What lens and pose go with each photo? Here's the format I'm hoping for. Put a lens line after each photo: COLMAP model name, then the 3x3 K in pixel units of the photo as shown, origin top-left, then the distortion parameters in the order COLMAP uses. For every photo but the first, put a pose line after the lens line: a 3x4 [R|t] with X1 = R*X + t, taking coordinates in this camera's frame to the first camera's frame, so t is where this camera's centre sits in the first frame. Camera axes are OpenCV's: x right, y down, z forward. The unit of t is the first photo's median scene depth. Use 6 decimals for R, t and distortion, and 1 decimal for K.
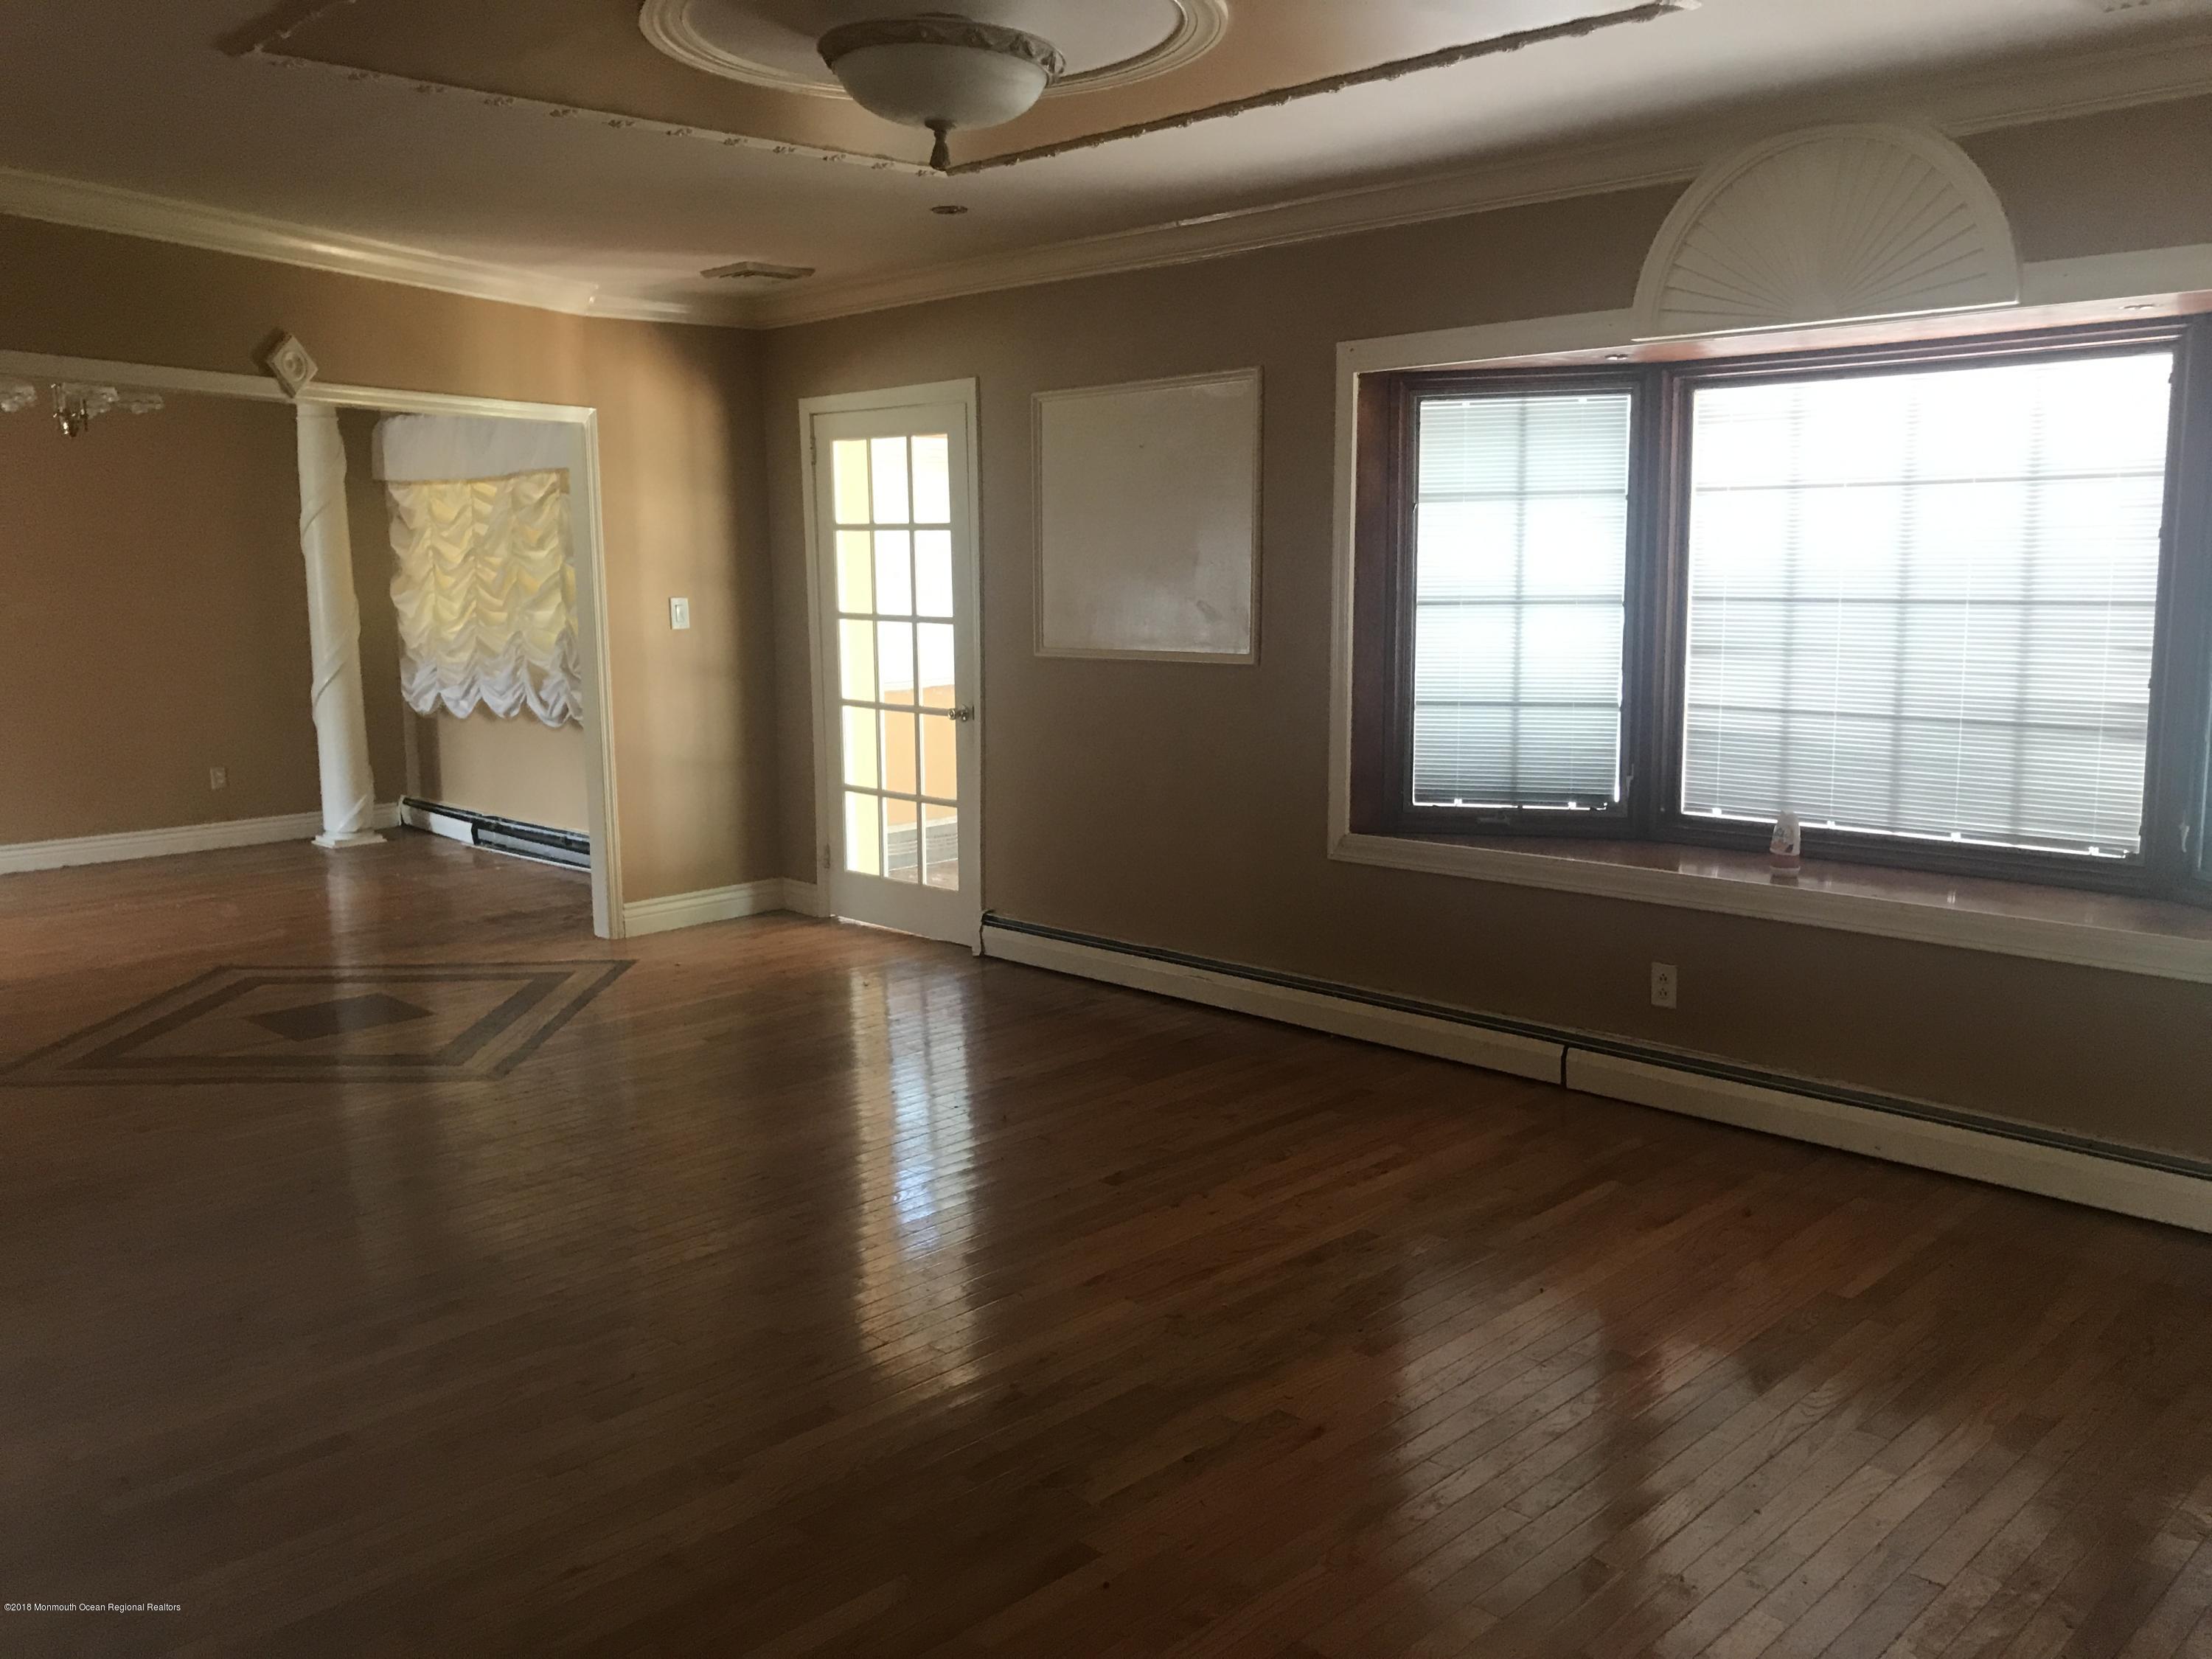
lens RADIAL K [[1839.9, 0, 1106.0], [0, 1839.9, 829.5], [0, 0, 1]] dist [0.067494, 0.000208]
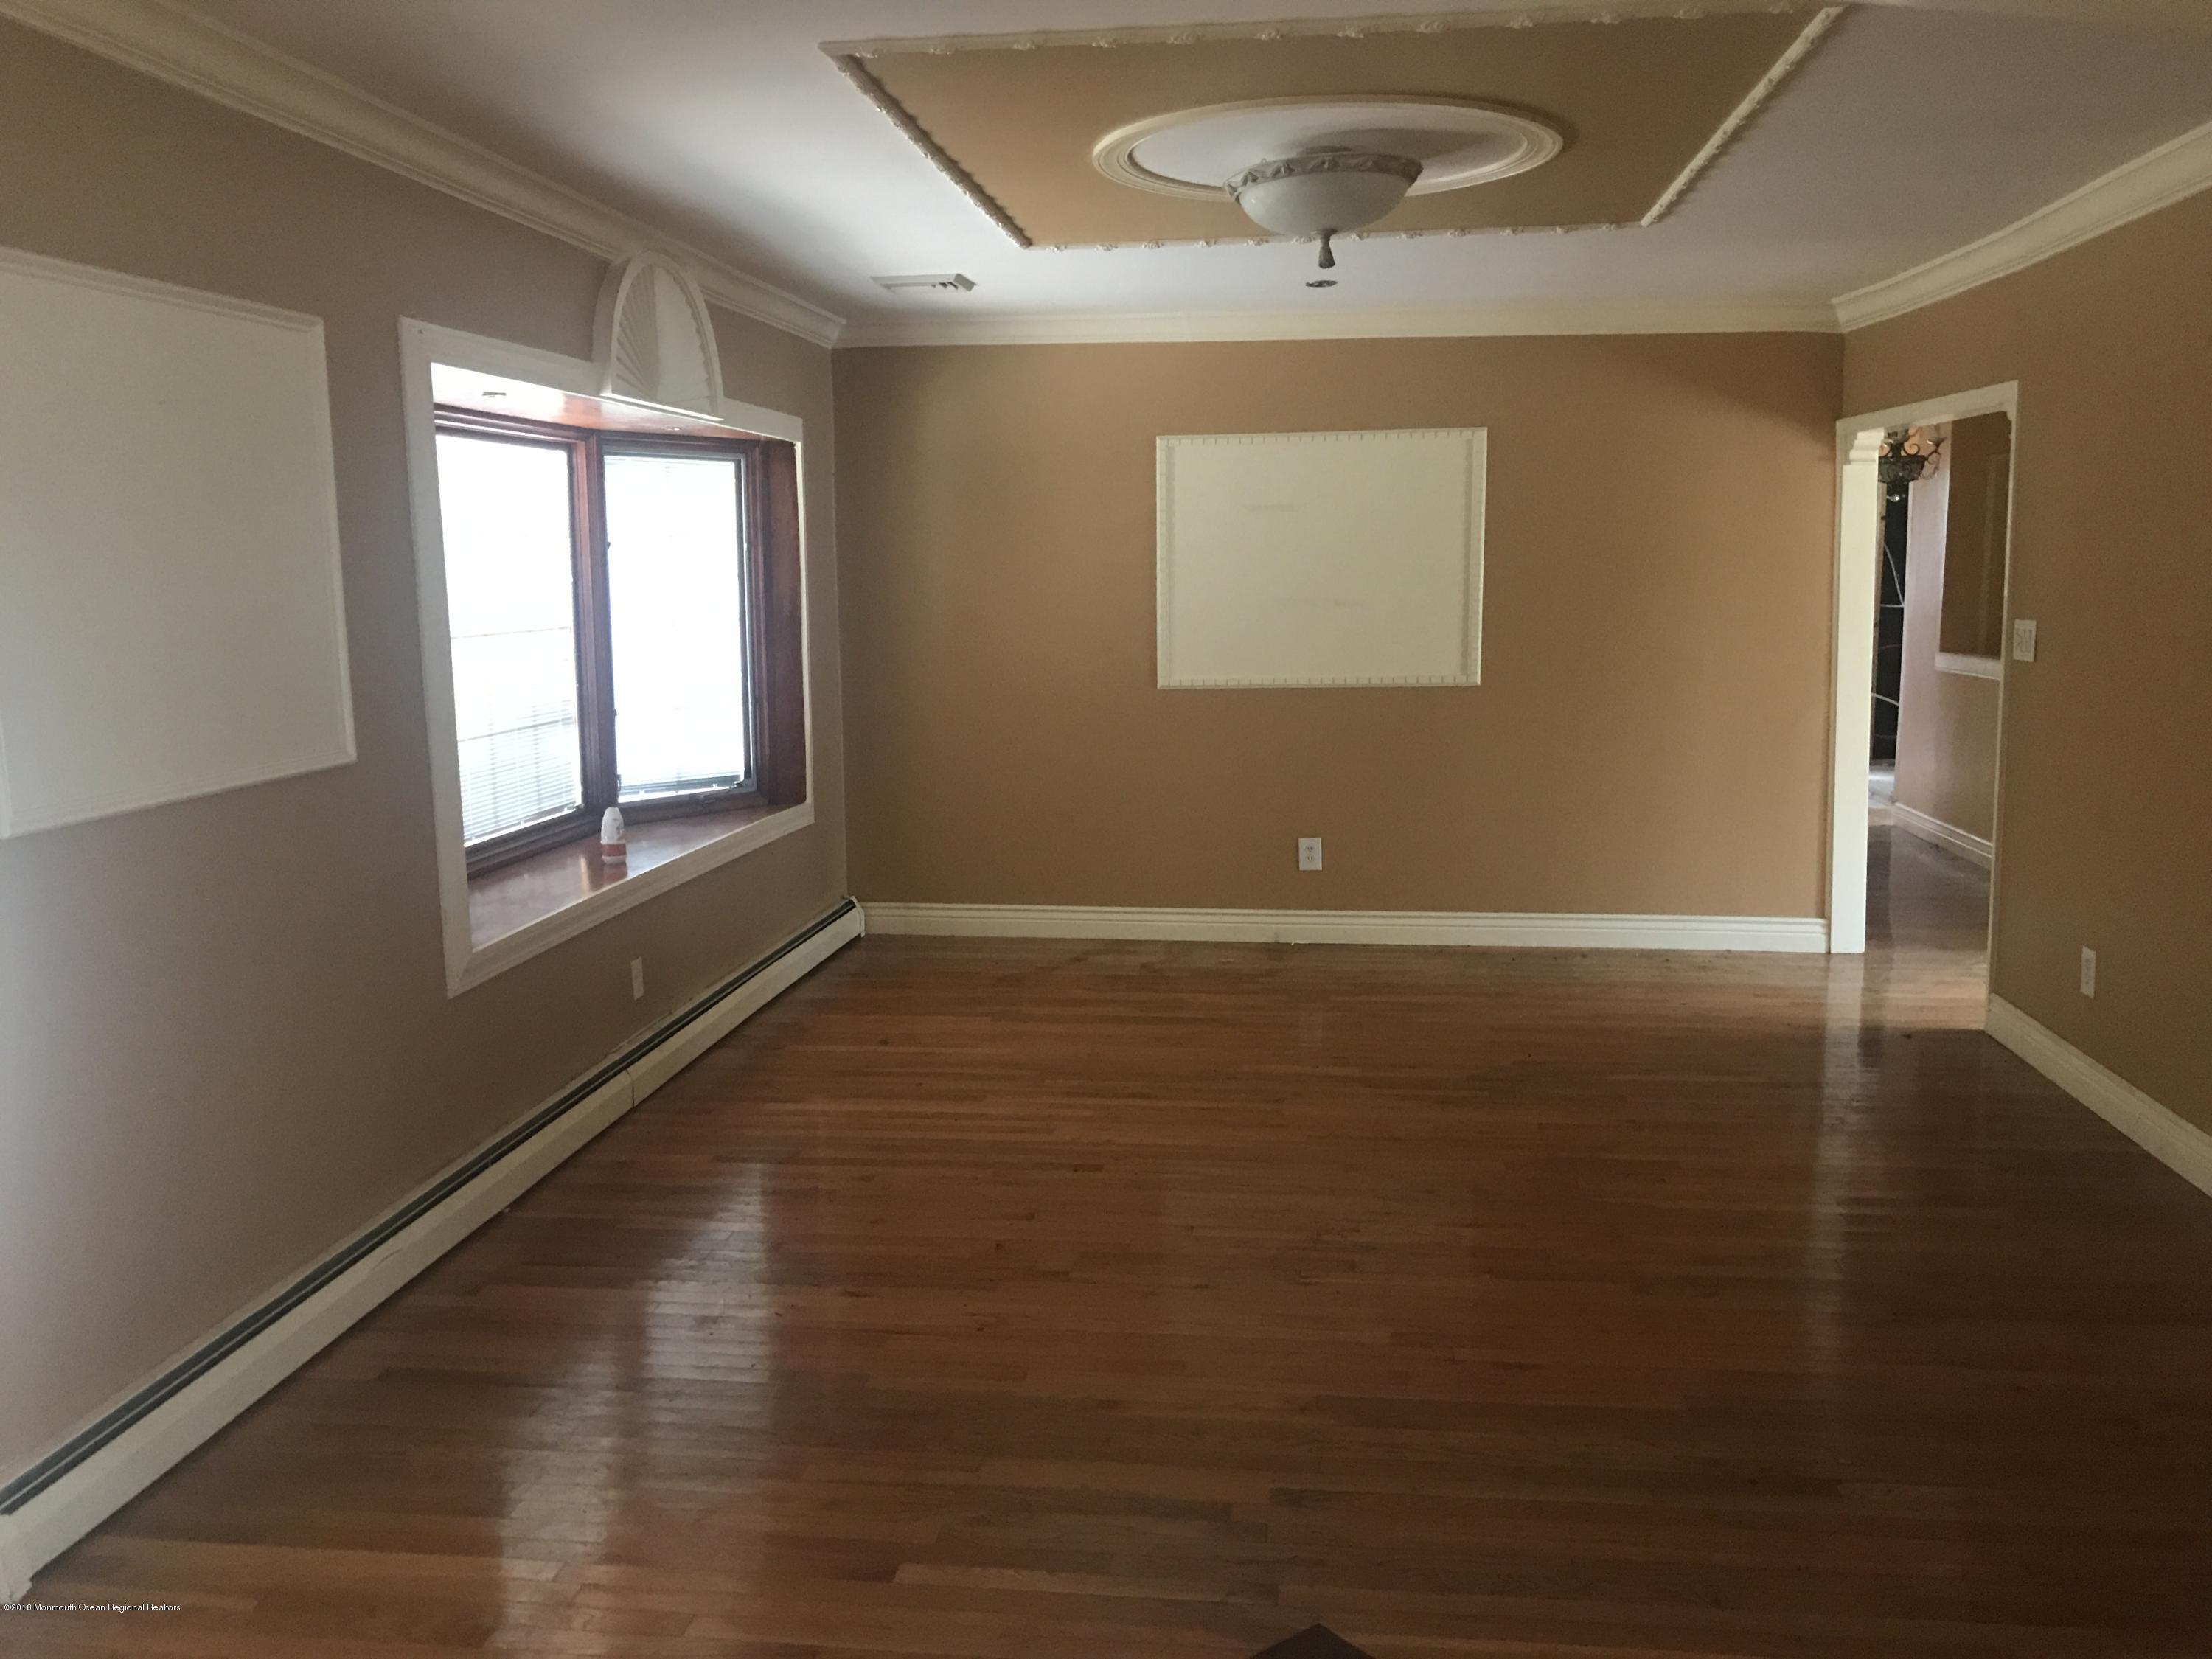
lens RADIAL K [[1864.9, 0, 1106.0], [0, 1864.9, 829.5], [0, 0, 1]] dist [-0.001218, 0.001849]
pose [[-0.613999, -0.090388, 0.784115, -0.735800], [0.147268, 0.962858, 0.226310, -0.211446], [-0.775447, 0.254430, -0.577882, 1.401754]]
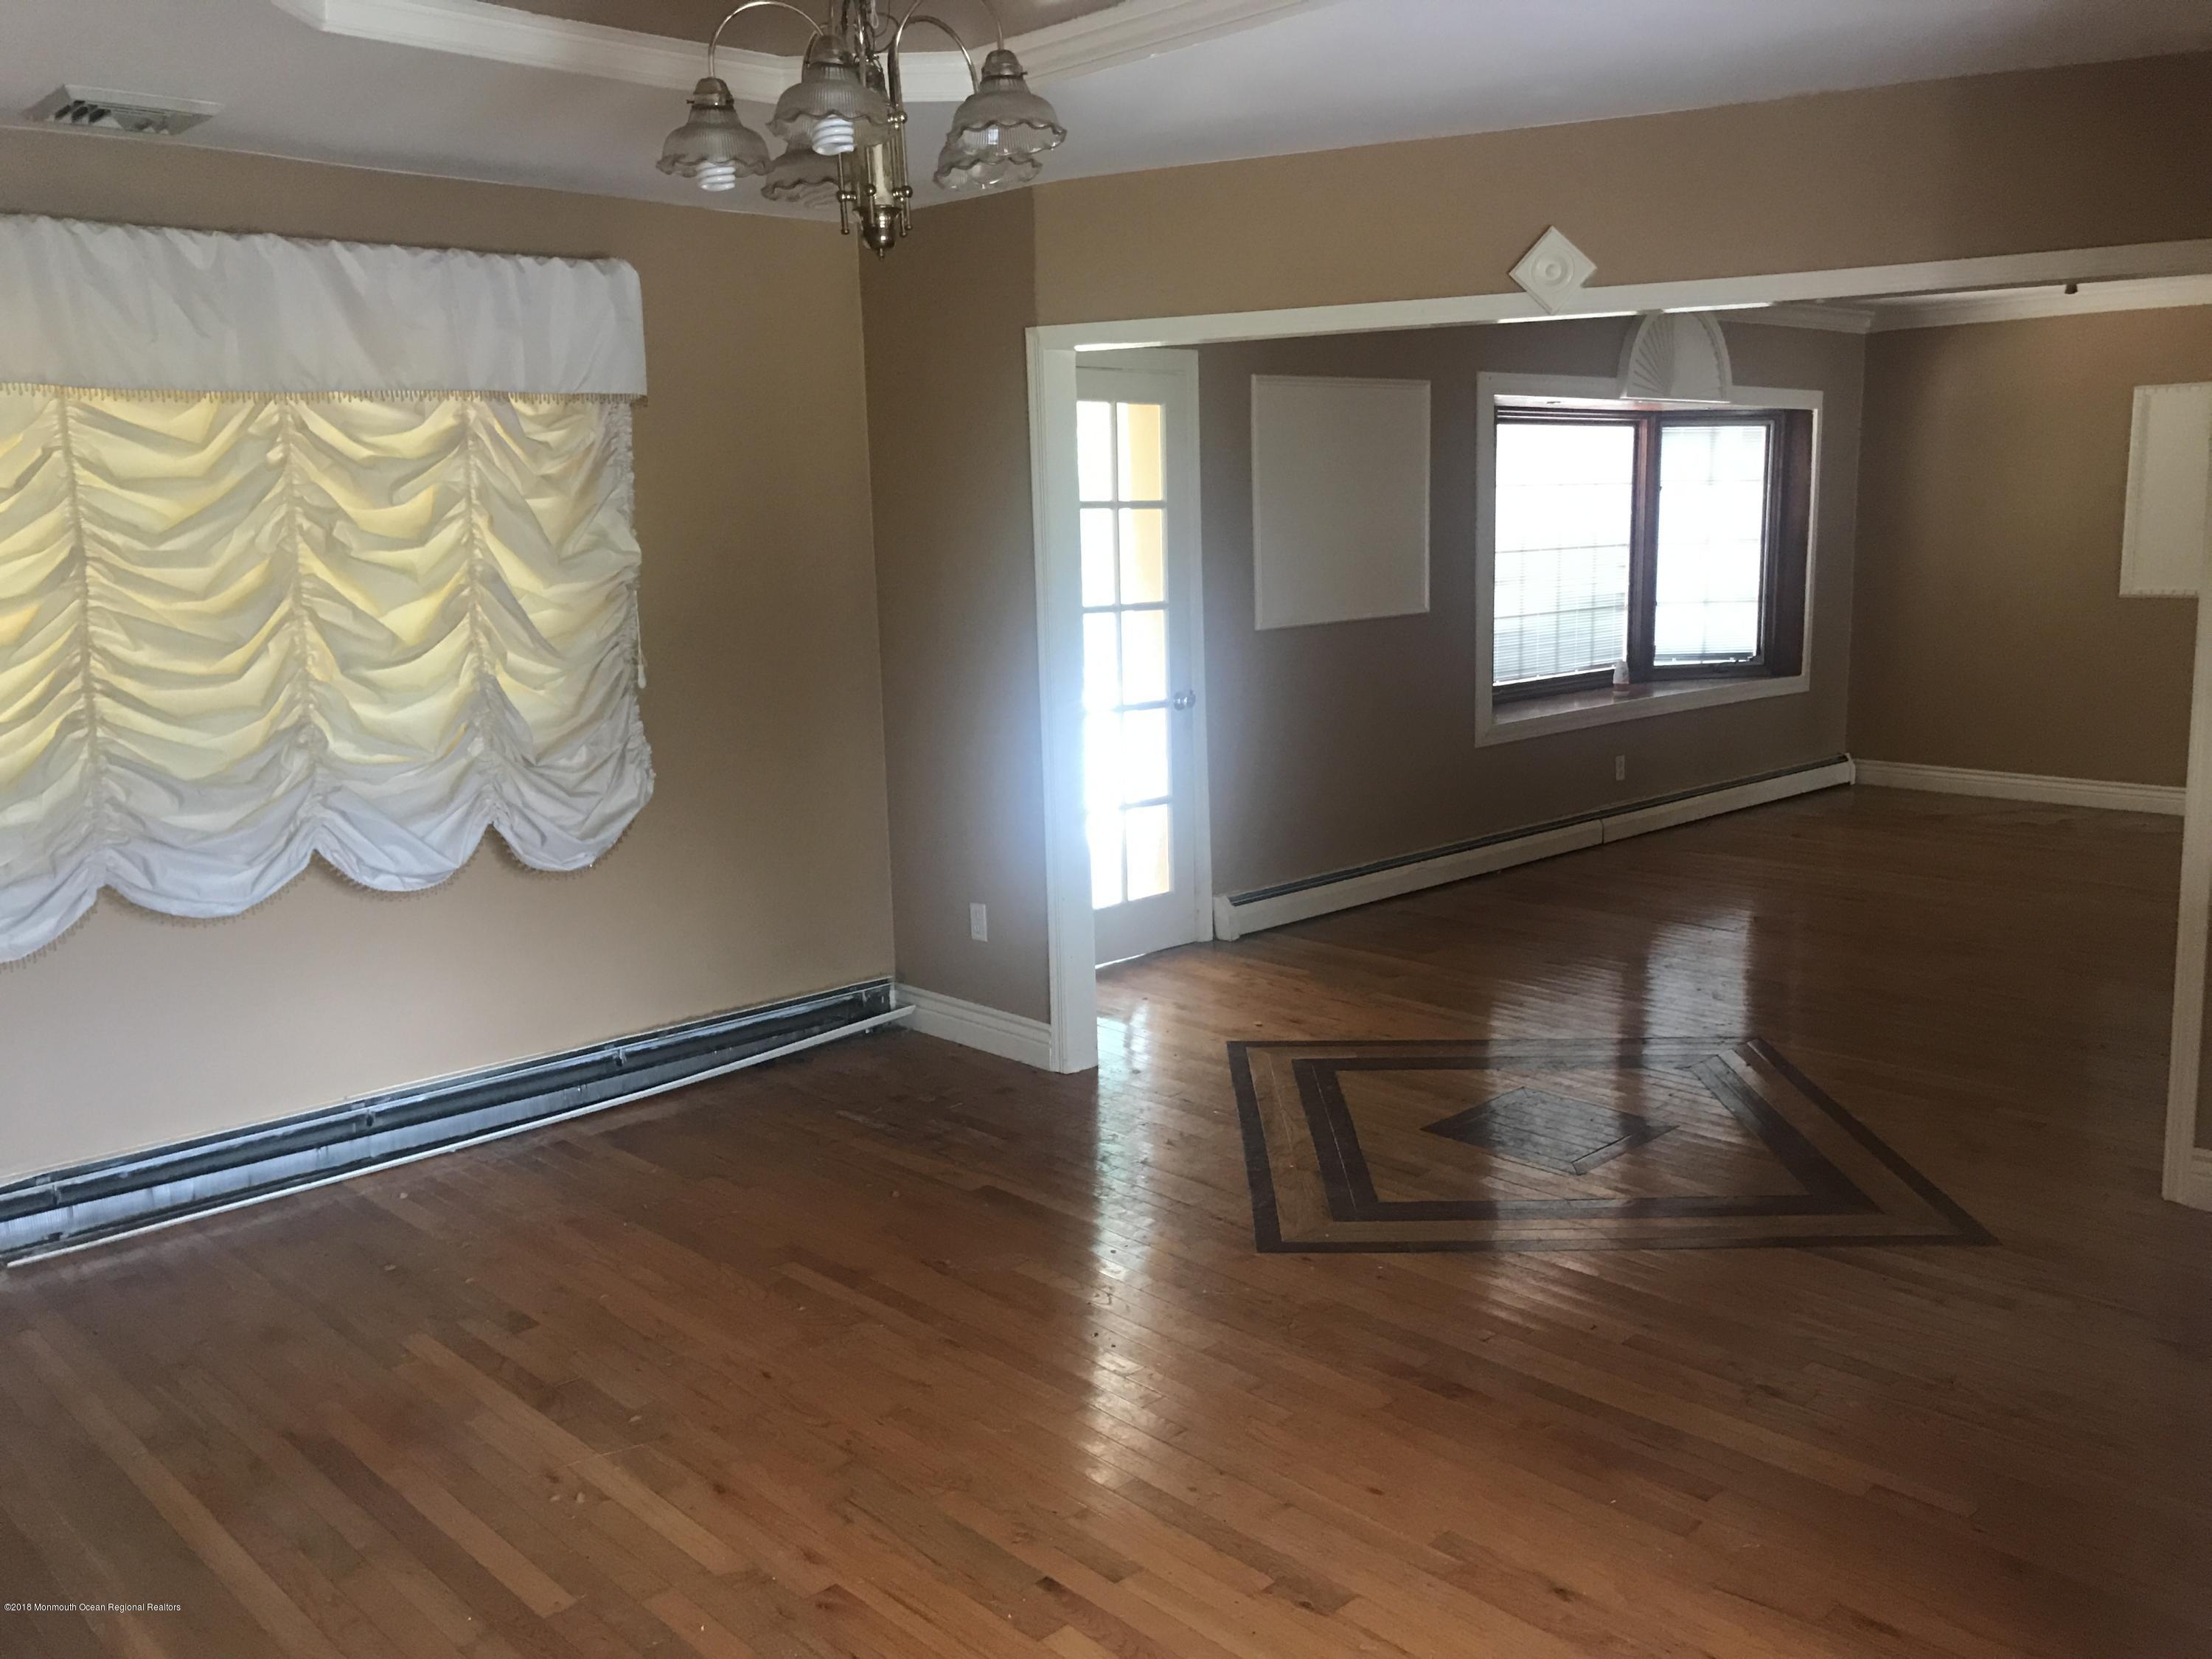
lens RADIAL K [[1839.9, 0, 1106.0], [0, 1839.9, 829.5], [0, 0, 1]] dist [0.067494, 0.000208]
pose [[0.020997, -0.155860, 0.987556, -1.433811], [0.179172, 0.972369, 0.149654, -0.206300], [-0.983594, 0.173800, 0.048343, 1.399704]]
